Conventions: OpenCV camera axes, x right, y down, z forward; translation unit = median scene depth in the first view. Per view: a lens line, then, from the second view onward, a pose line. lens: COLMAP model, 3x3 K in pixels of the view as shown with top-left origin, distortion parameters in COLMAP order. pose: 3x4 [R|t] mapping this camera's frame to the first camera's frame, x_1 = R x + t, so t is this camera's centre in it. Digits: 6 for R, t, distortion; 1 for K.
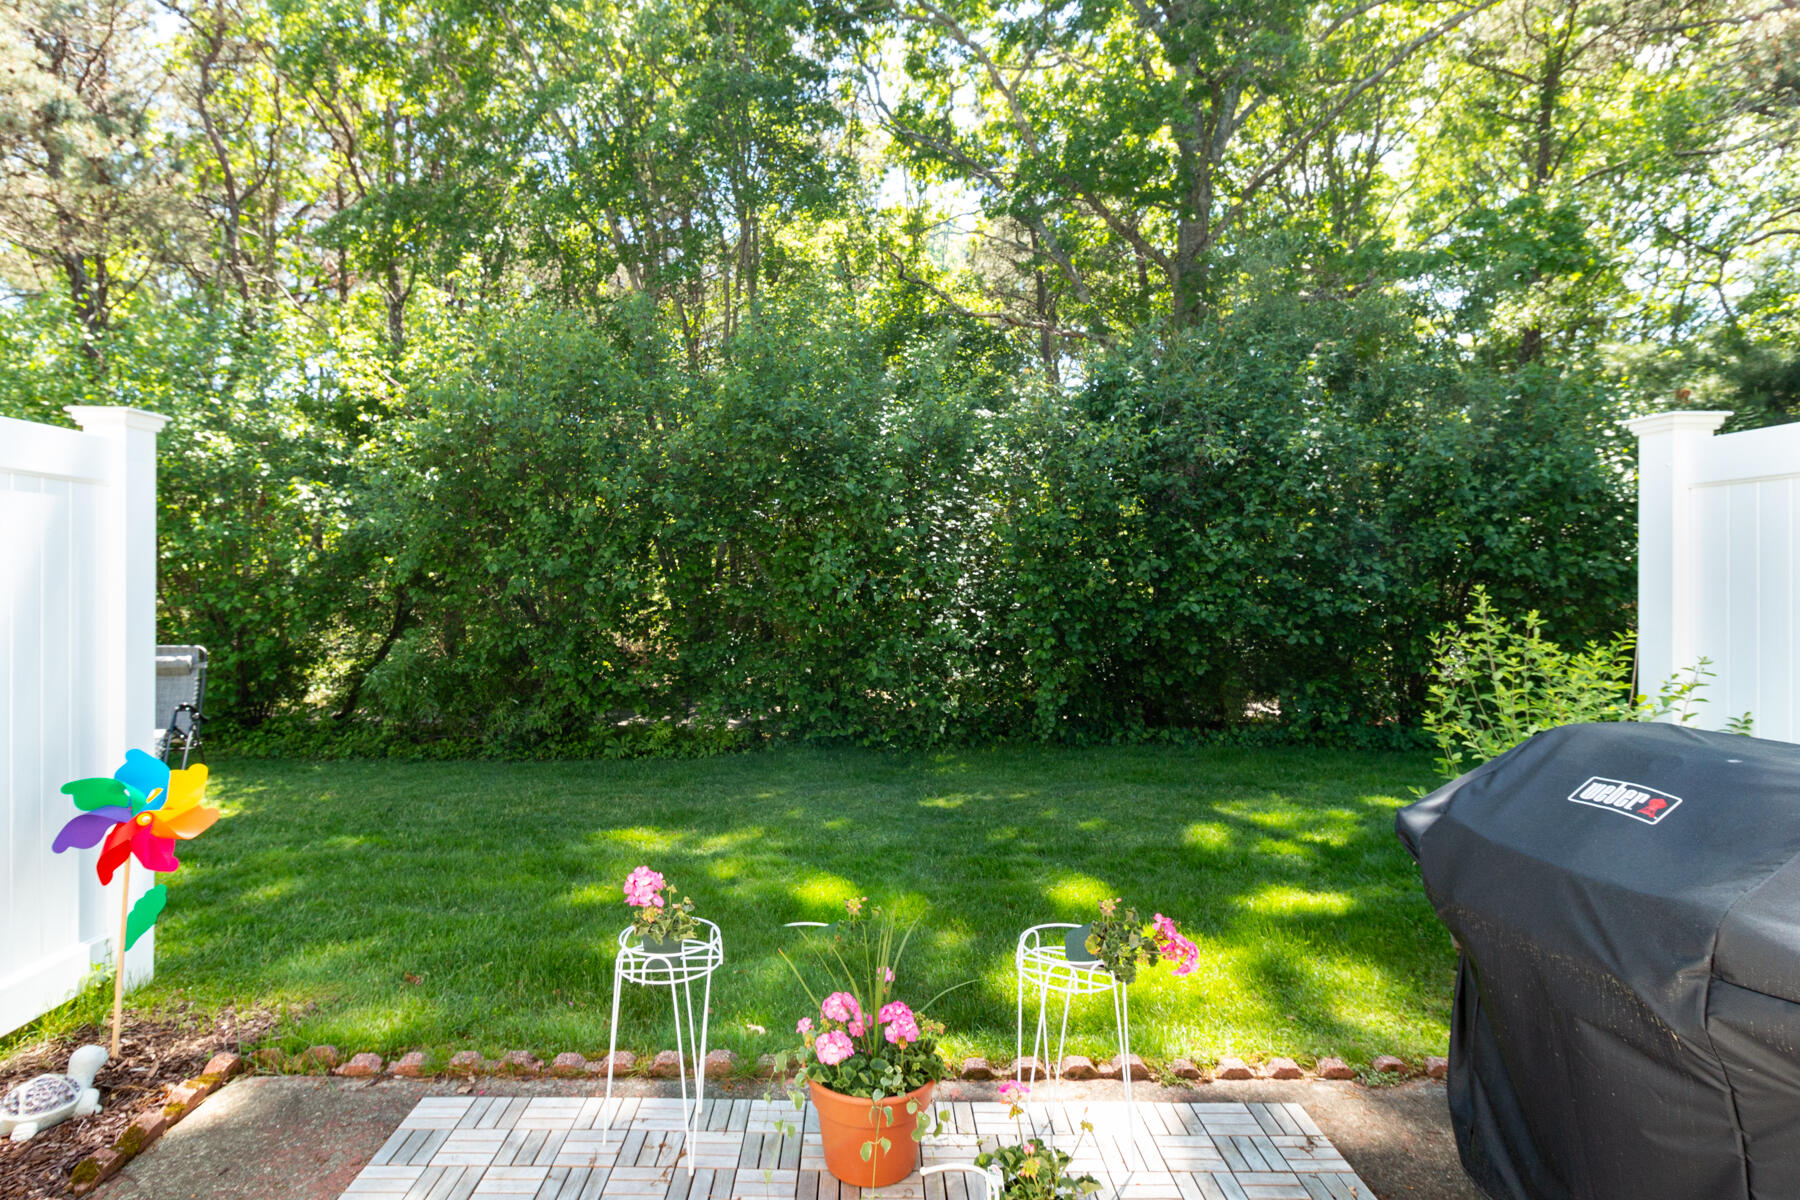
lens RADIAL K [[1019.8, 0, 900.0], [0, 1019.8, 600.0], [0, 0, 1]] dist [0.001420, -0.000690]
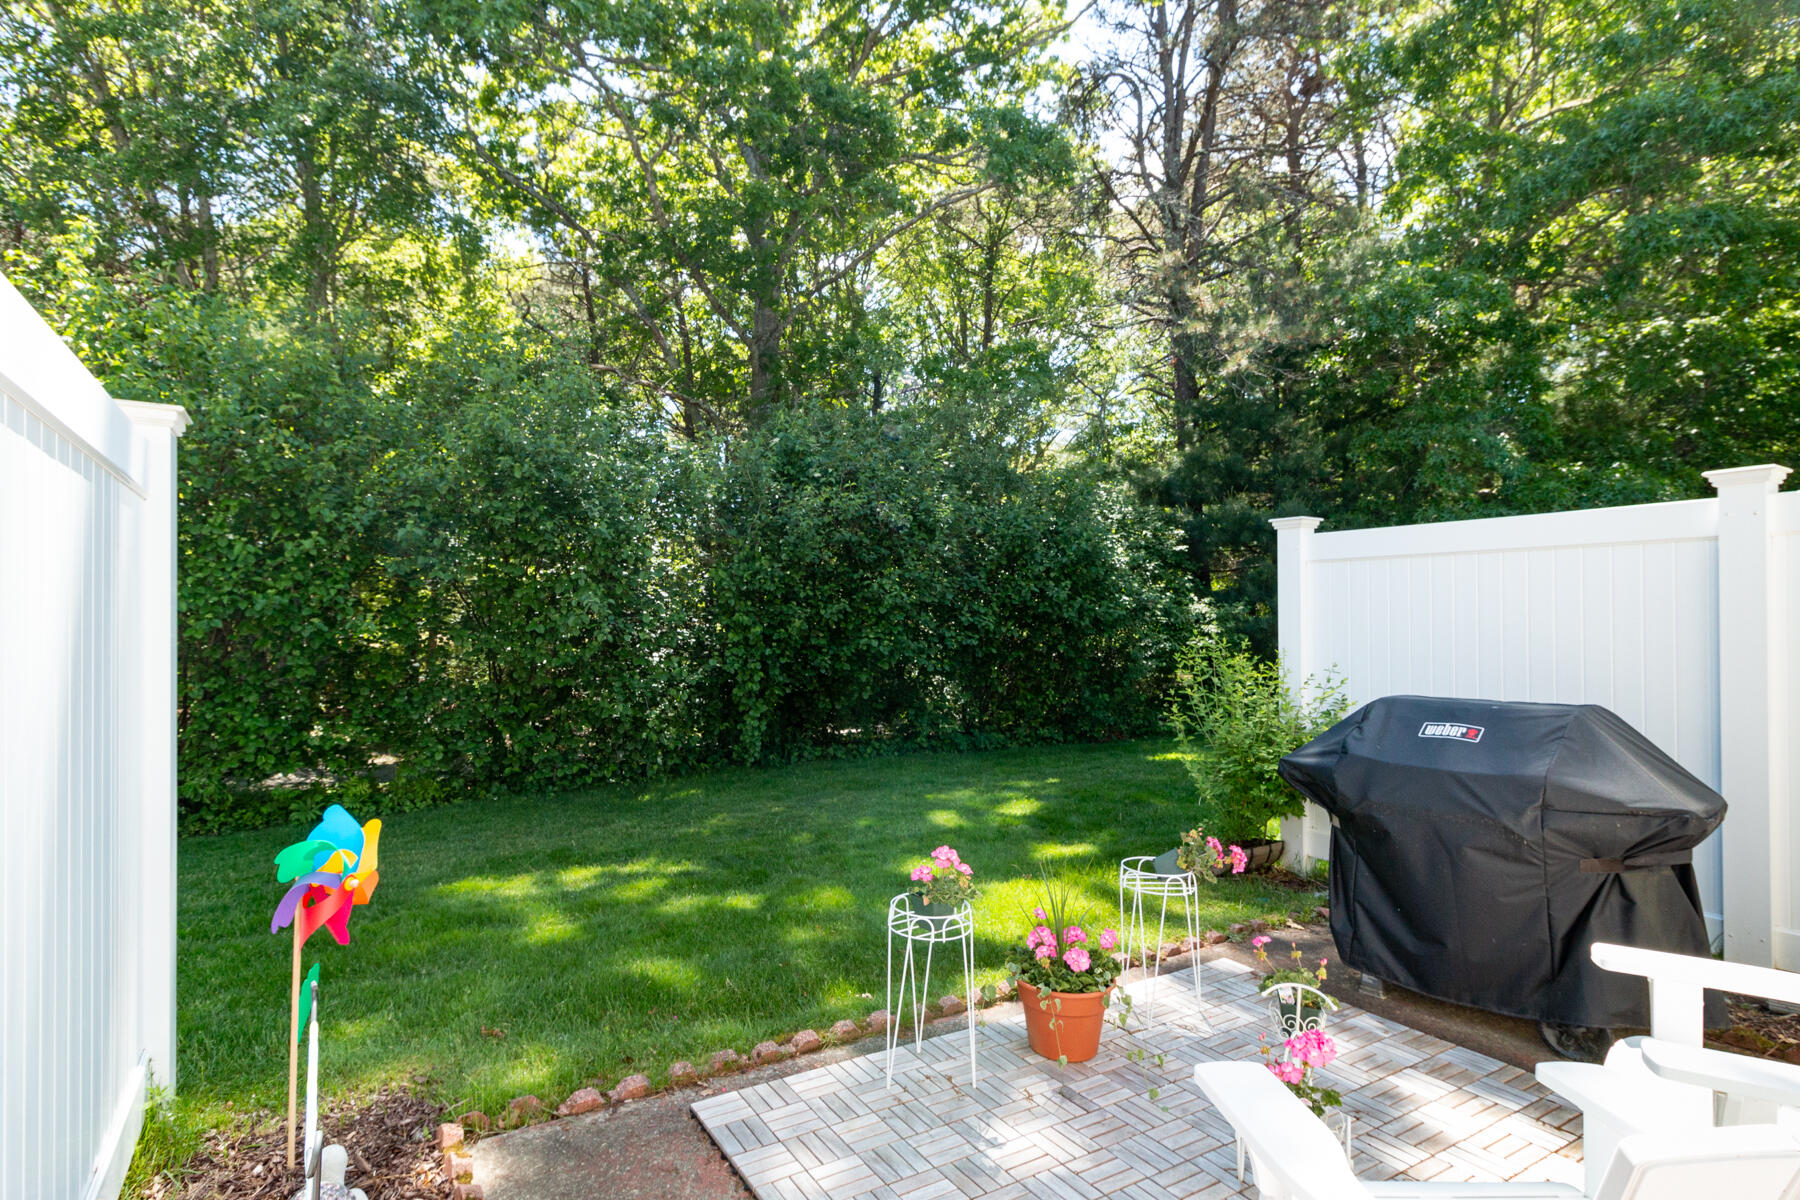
lens RADIAL K [[964.7, 0, 900.2], [0, 964.7, 635.1], [0, 0, 1]] dist [-0.001695, -0.000578]
pose [[0.843239, -0.008067, 0.537479, -0.637969], [0.012506, 0.999911, -0.004613, 0.007160], [-0.537394, 0.010612, 0.843265, 0.027966]]
